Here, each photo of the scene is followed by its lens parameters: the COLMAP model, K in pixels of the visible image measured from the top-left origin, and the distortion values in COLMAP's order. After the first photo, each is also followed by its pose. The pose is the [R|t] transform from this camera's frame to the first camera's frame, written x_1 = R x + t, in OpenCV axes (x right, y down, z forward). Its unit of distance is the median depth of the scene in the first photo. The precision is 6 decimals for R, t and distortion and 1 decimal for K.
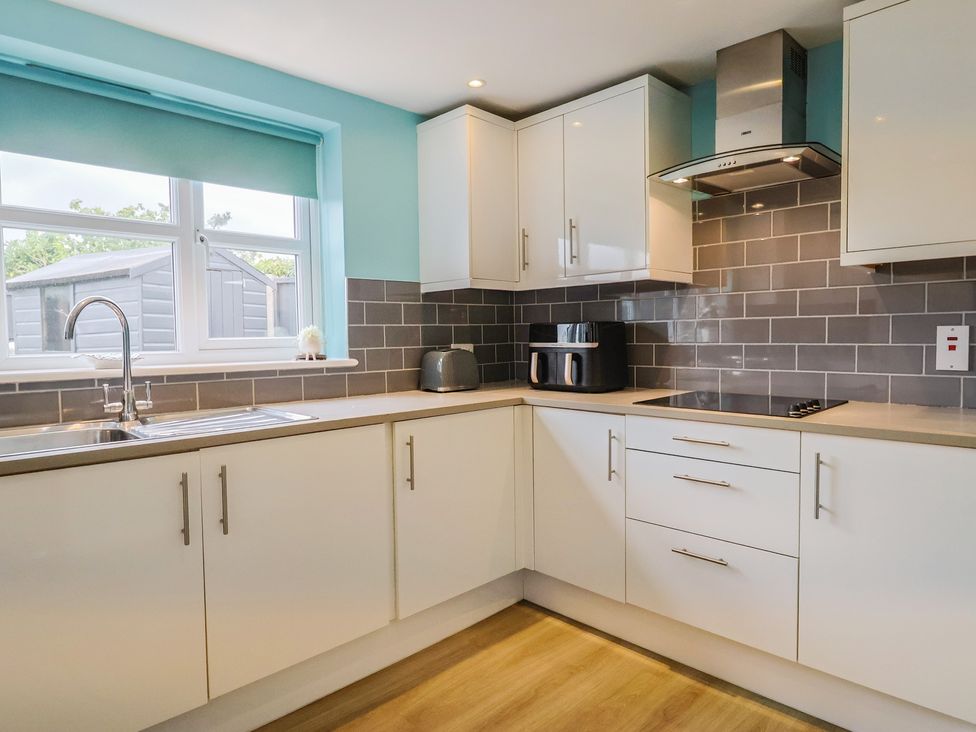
lens RADIAL K [[607.9, 0, 488.0], [0, 607.9, 366.0], [0, 0, 1]] dist [0.006339, -0.018117]
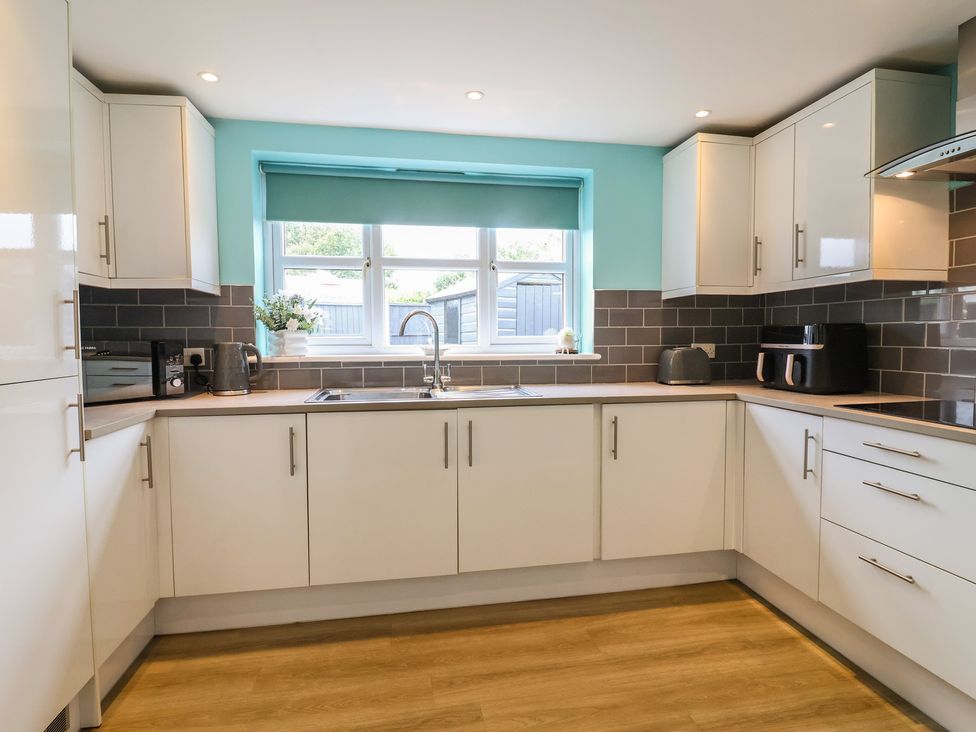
lens RADIAL K [[535.4, 0, 488.0], [0, 535.4, 366.0], [0, 0, 1]] dist [0.001891, -0.013176]
pose [[0.814204, 0.041539, -0.579091, 0.250814], [-0.035963, 0.999130, 0.021104, -0.001767], [0.579464, 0.003643, 0.814990, -0.042299]]
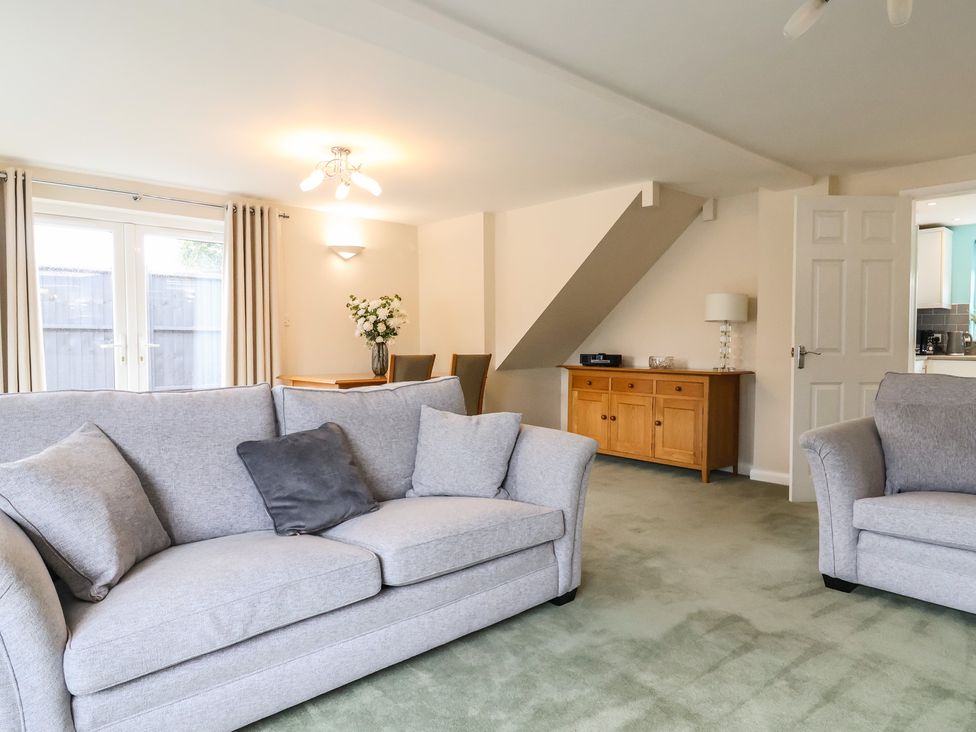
lens RADIAL K [[607.9, 0, 488.0], [0, 607.9, 366.0], [0, 0, 1]] dist [0.006339, -0.018117]
pose [[-0.052079, 0.052566, -0.997259, 1.963291], [-0.045199, 0.997466, 0.054938, 0.091148], [0.997620, 0.047936, -0.049571, -1.376636]]
